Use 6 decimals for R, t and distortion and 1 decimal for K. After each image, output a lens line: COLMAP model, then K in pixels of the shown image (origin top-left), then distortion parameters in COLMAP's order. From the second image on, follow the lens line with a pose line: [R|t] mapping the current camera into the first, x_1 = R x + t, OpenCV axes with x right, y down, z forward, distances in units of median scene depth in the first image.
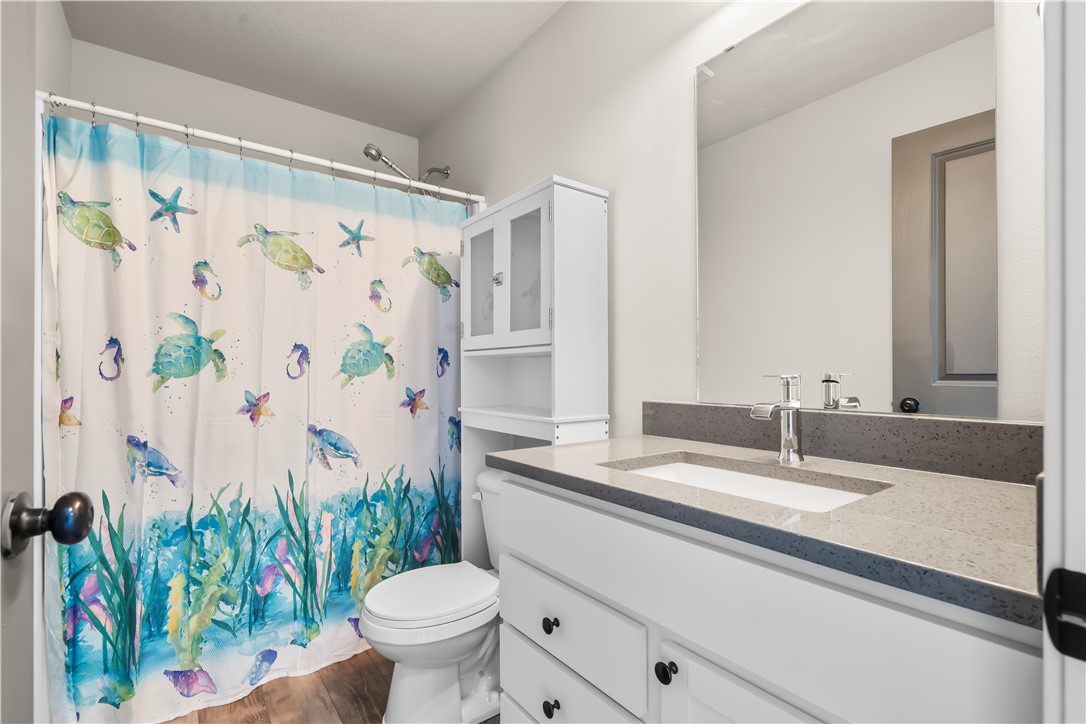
lens RADIAL K [[494.4, 0, 547.2], [0, 494.4, 368.7], [0, 0, 1]] dist [0.005527, -0.001385]
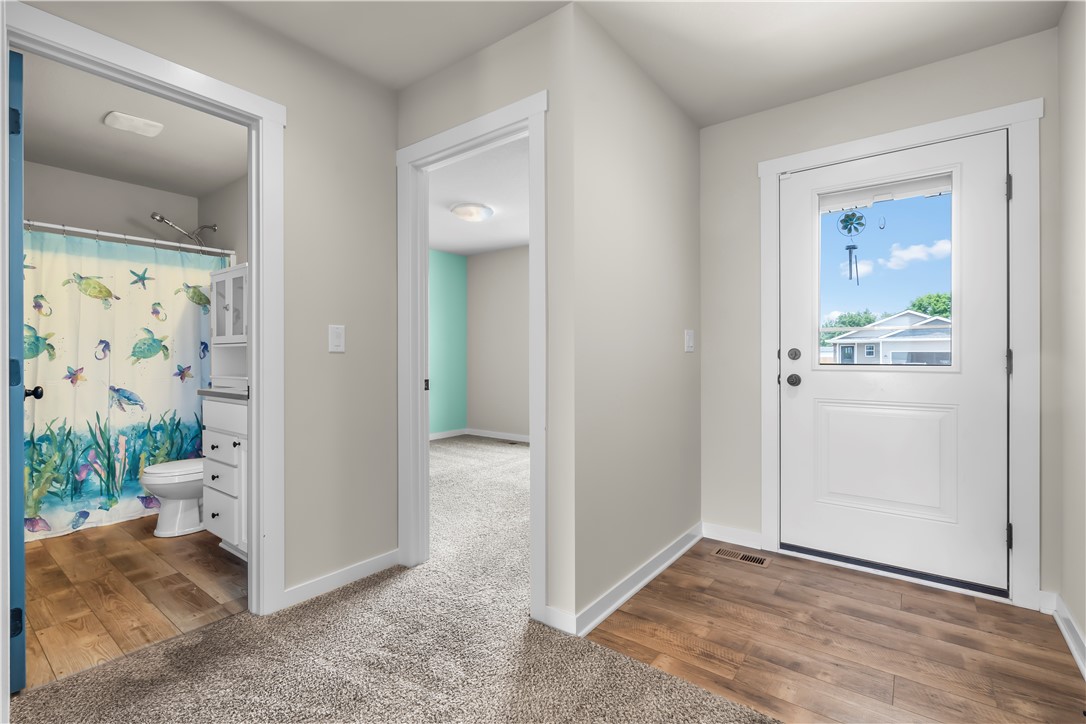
lens RADIAL K [[494.4, 0, 536.3], [0, 494.4, 355.3], [0, 0, 1]] dist [0.005527, -0.001385]
pose [[0.967205, -0.000235, 0.253996, 0.543856], [-0.001575, 0.999975, 0.006924, -0.010396], [-0.253992, -0.007097, 0.967180, -1.104993]]
